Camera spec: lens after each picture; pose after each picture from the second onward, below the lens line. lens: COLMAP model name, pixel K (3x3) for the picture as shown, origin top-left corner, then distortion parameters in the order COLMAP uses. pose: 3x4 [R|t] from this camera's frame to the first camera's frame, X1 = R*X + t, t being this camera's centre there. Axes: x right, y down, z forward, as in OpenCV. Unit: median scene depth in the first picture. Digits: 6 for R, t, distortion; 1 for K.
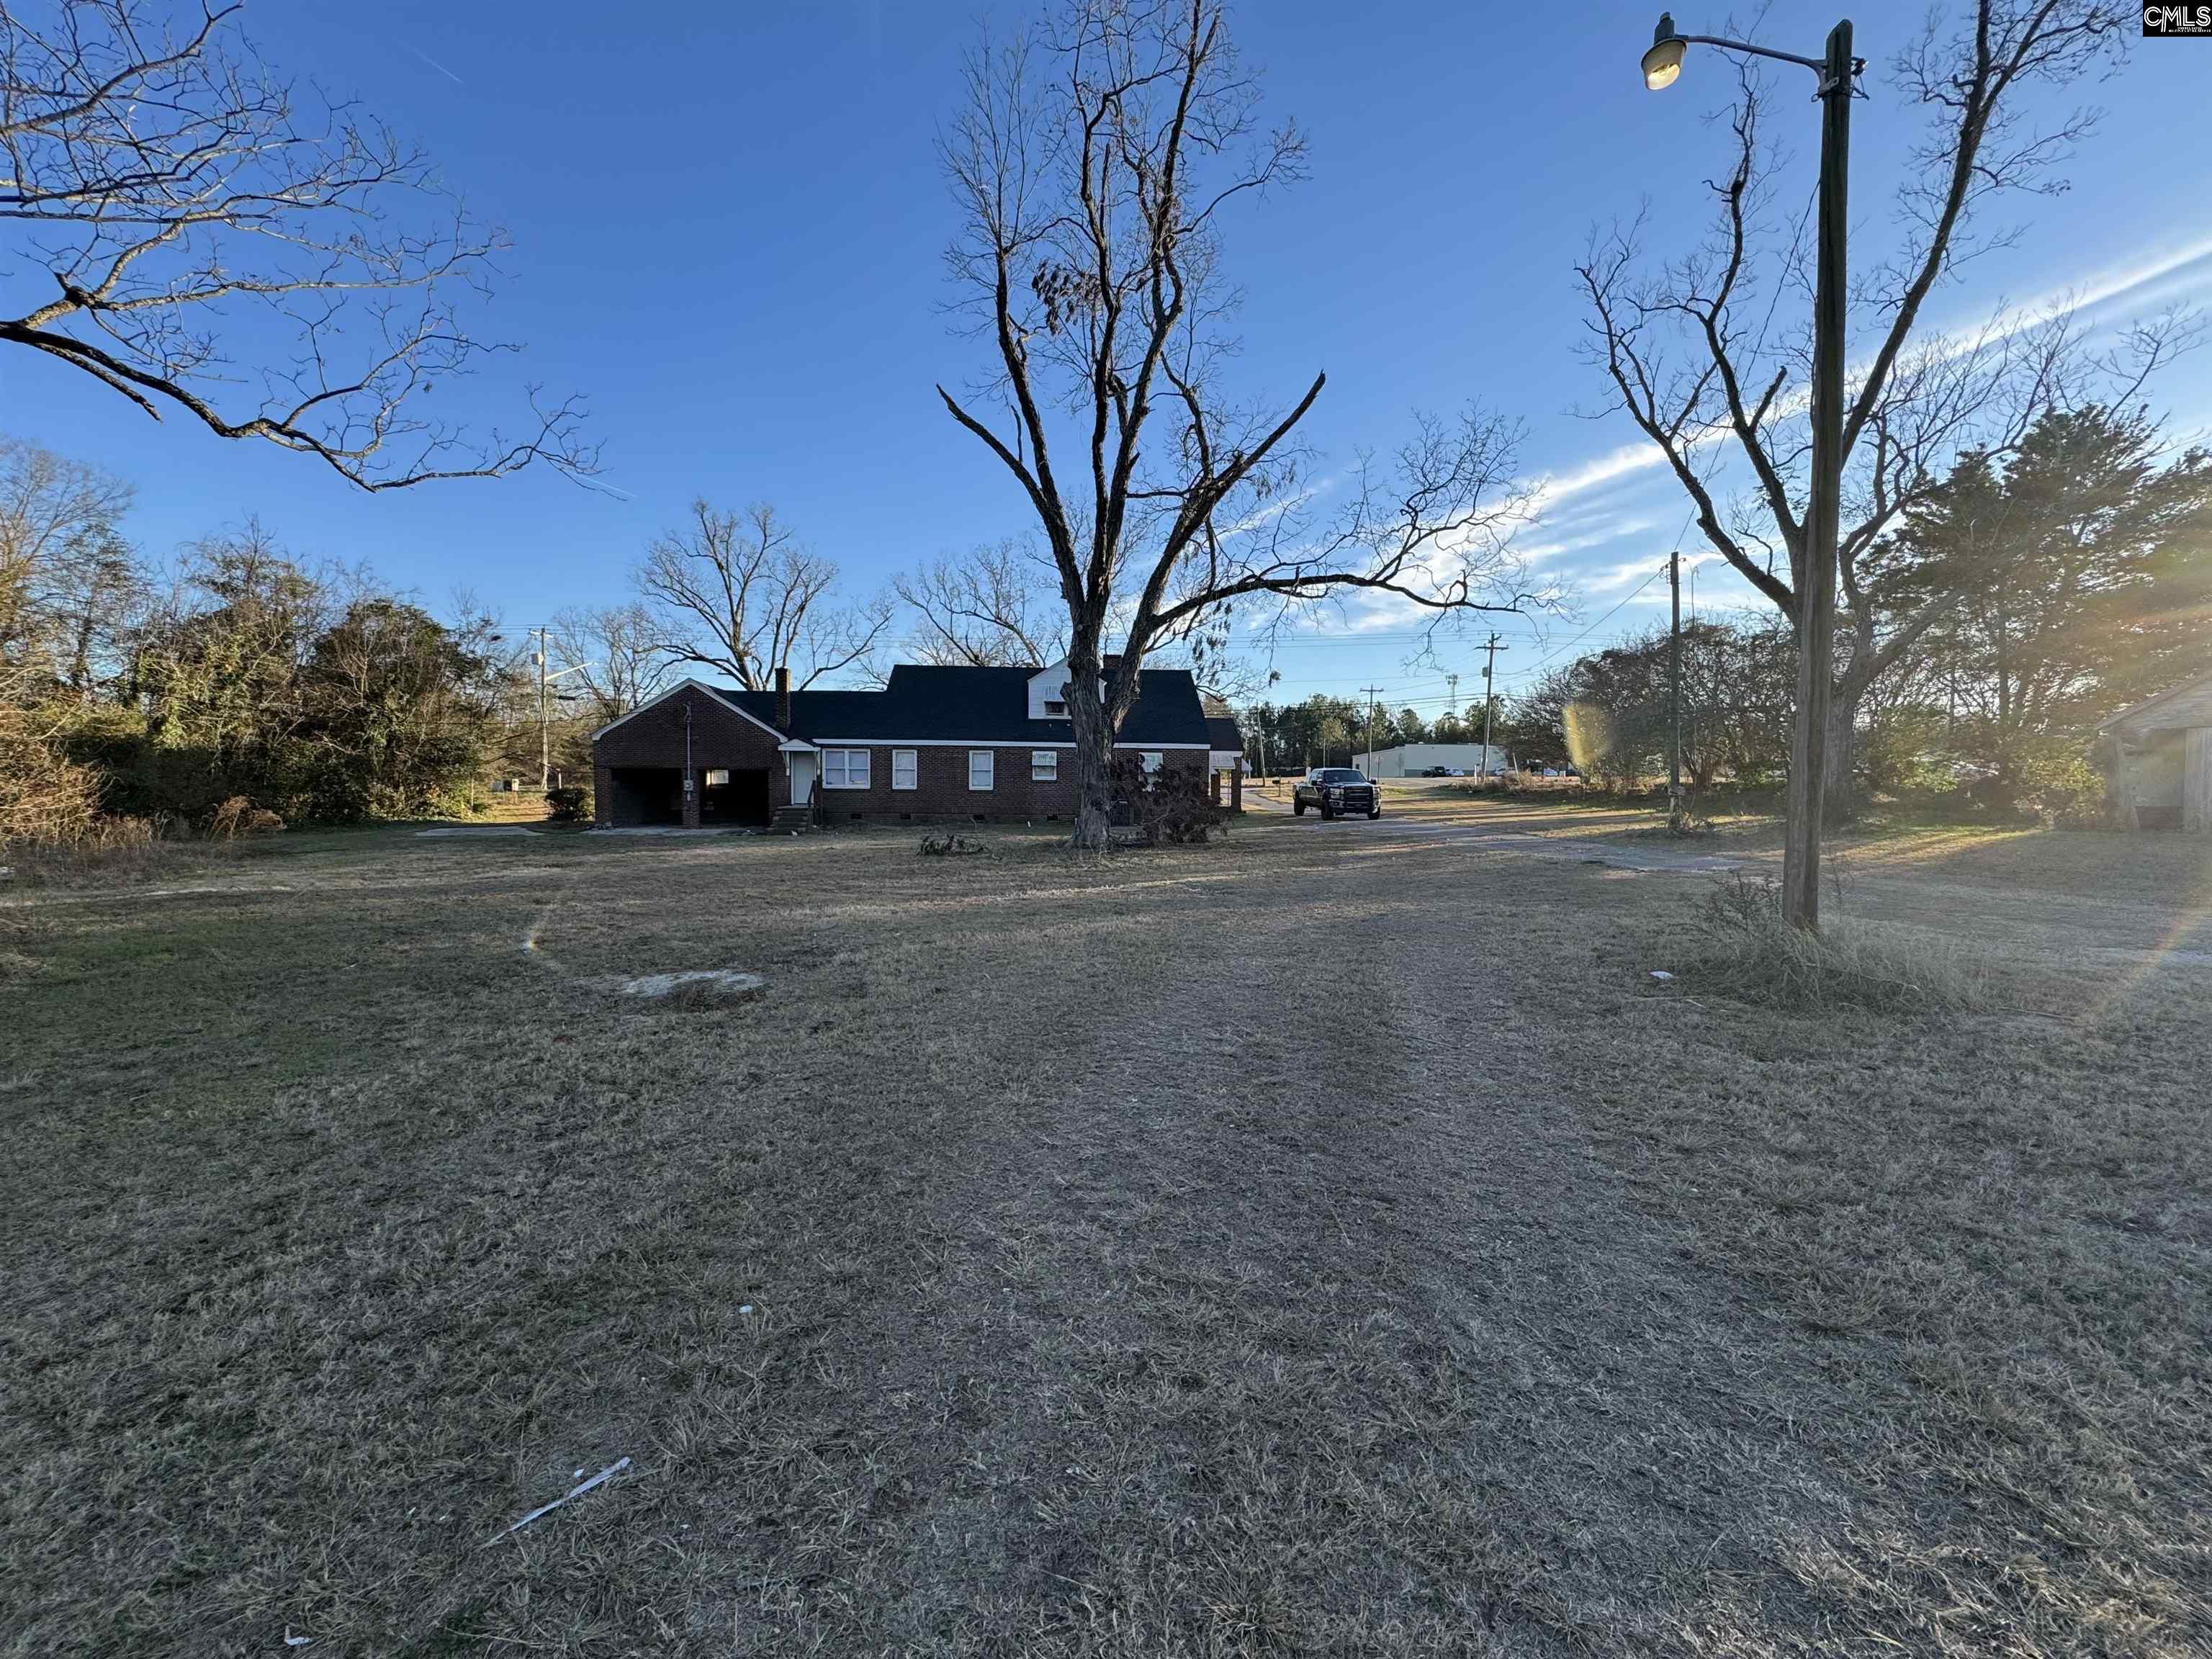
lens RADIAL K [[888.1, 0, 1103.6], [0, 888.1, 828.2], [0, 0, 1]] dist [-0.000711, 0.000160]
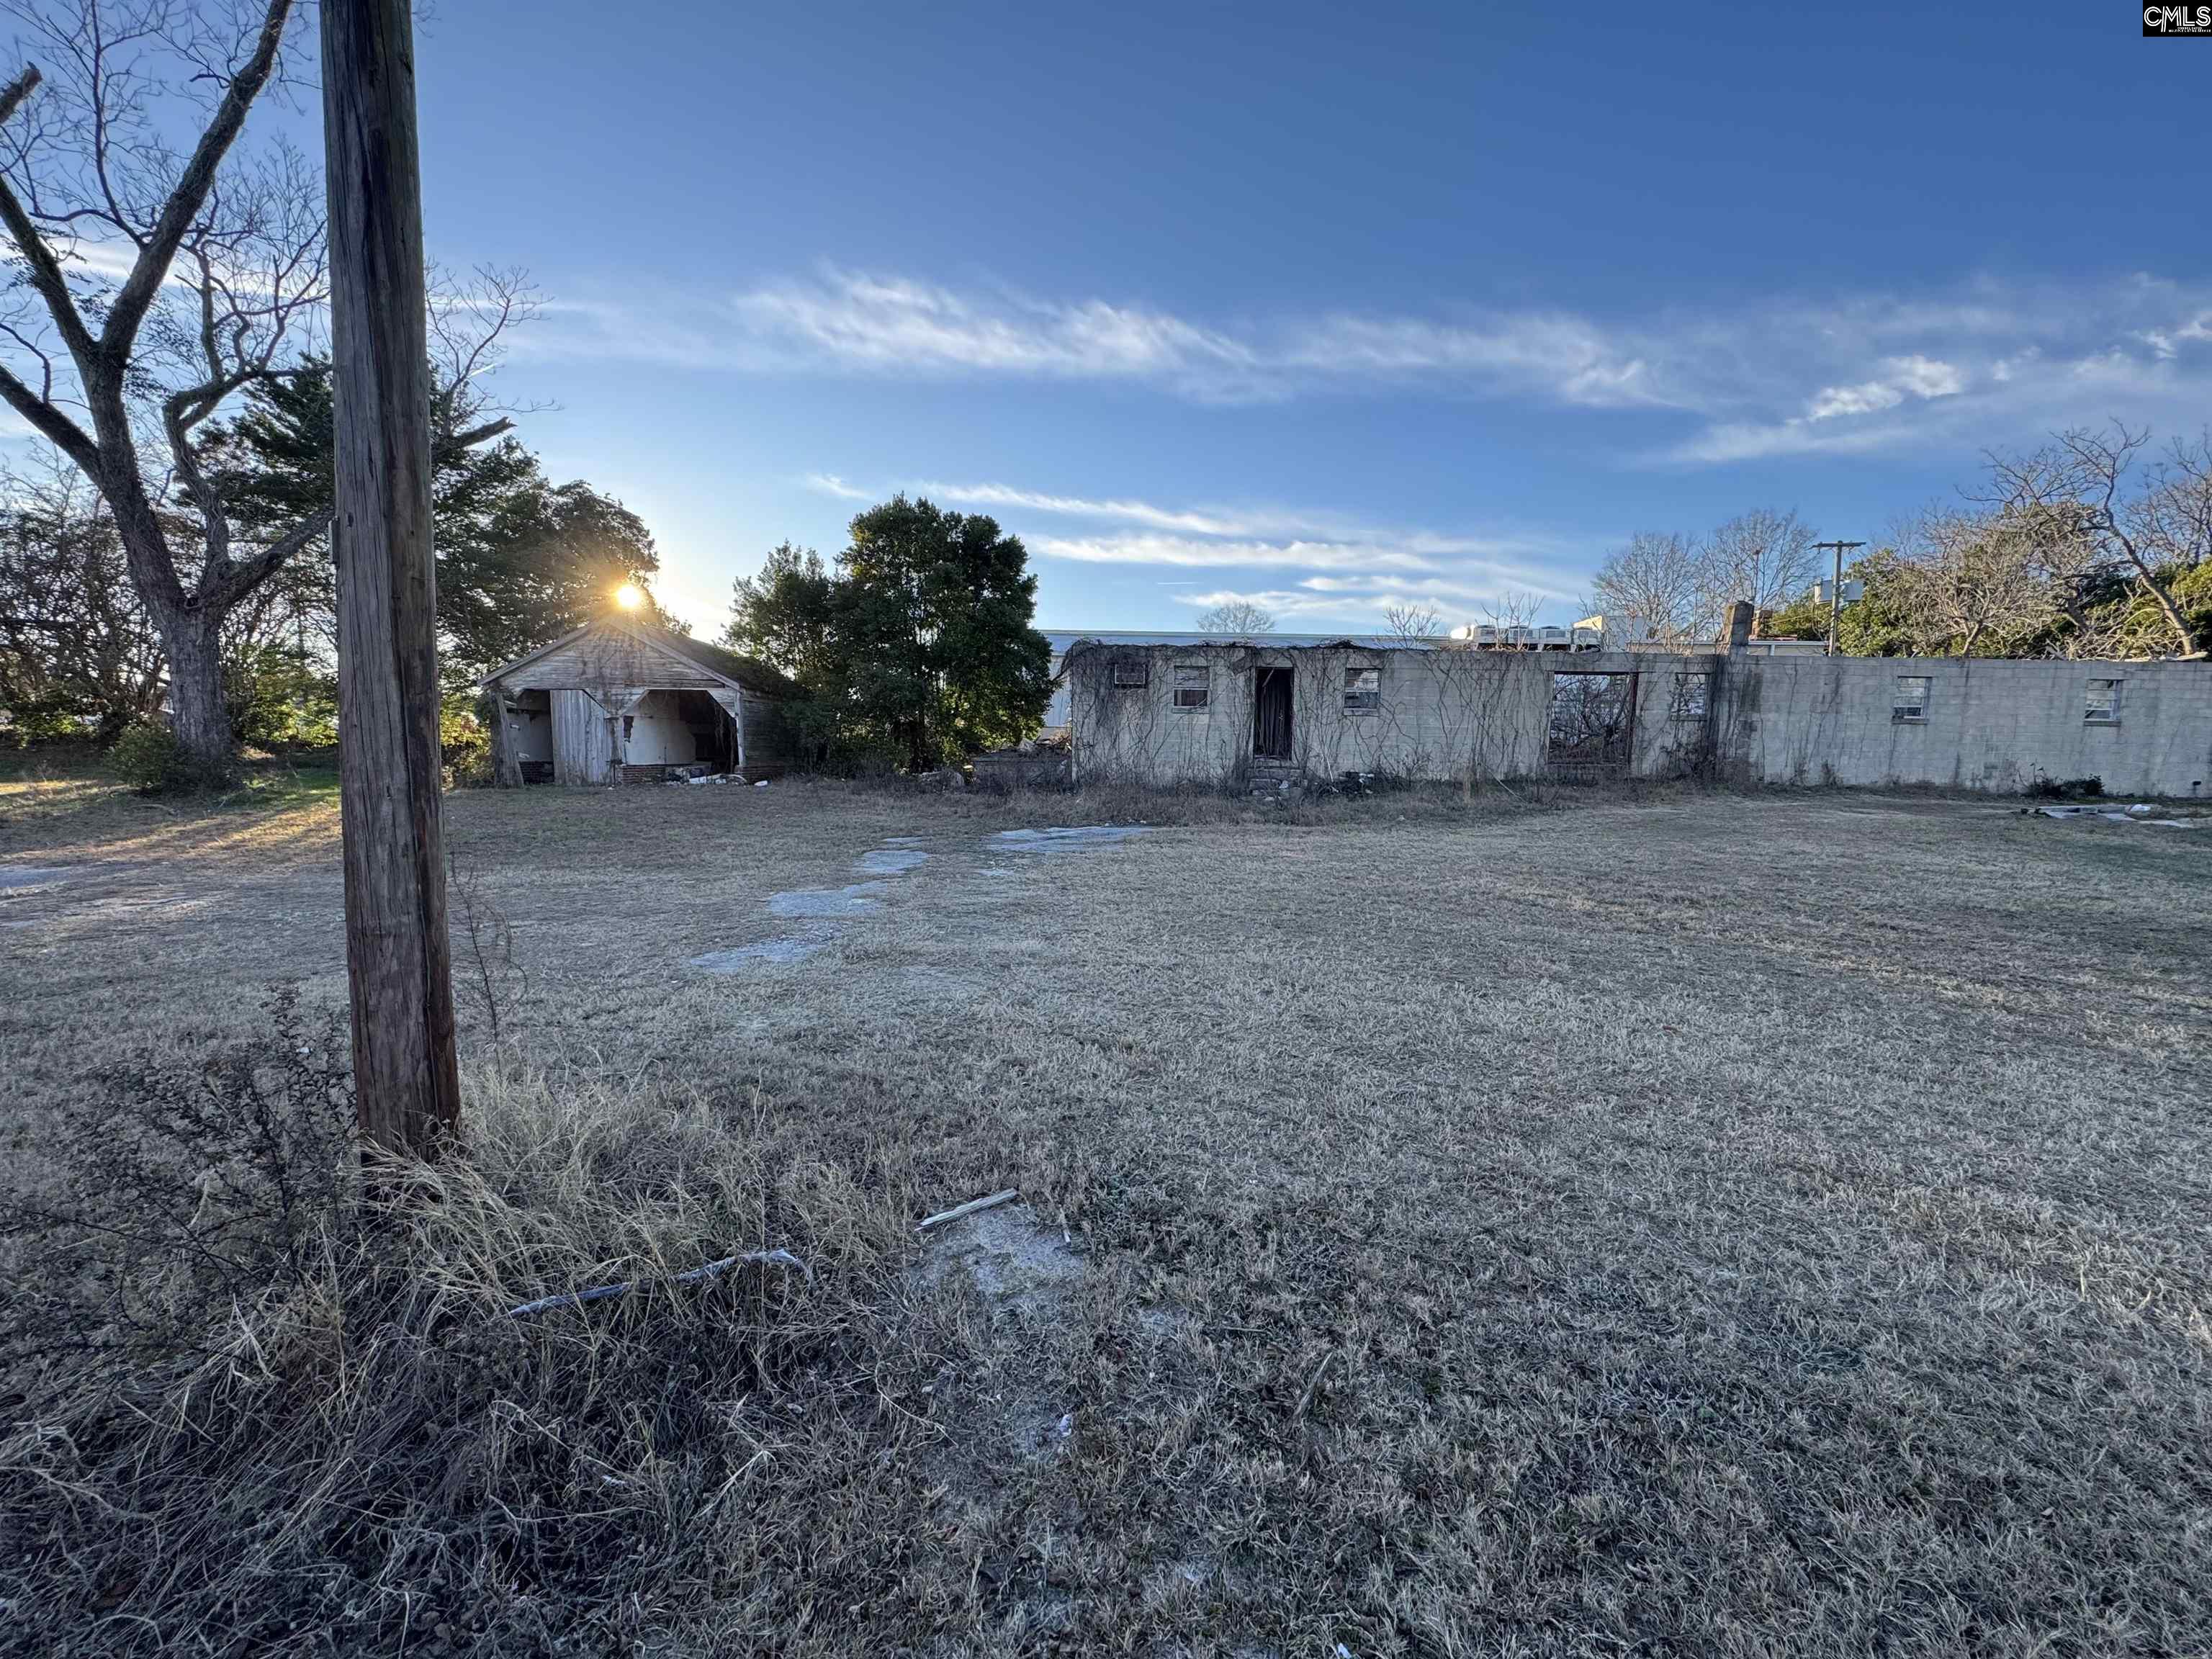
lens RADIAL K [[888.1, 0, 1102.4], [0, 888.1, 827.1], [0, 0, 1]] dist [-0.000711, 0.000160]
pose [[0.064419, -0.085792, 0.994228, 0.112184], [0.034915, 0.995881, 0.083672, -0.008082], [-0.997312, 0.029323, 0.067149, 0.170569]]
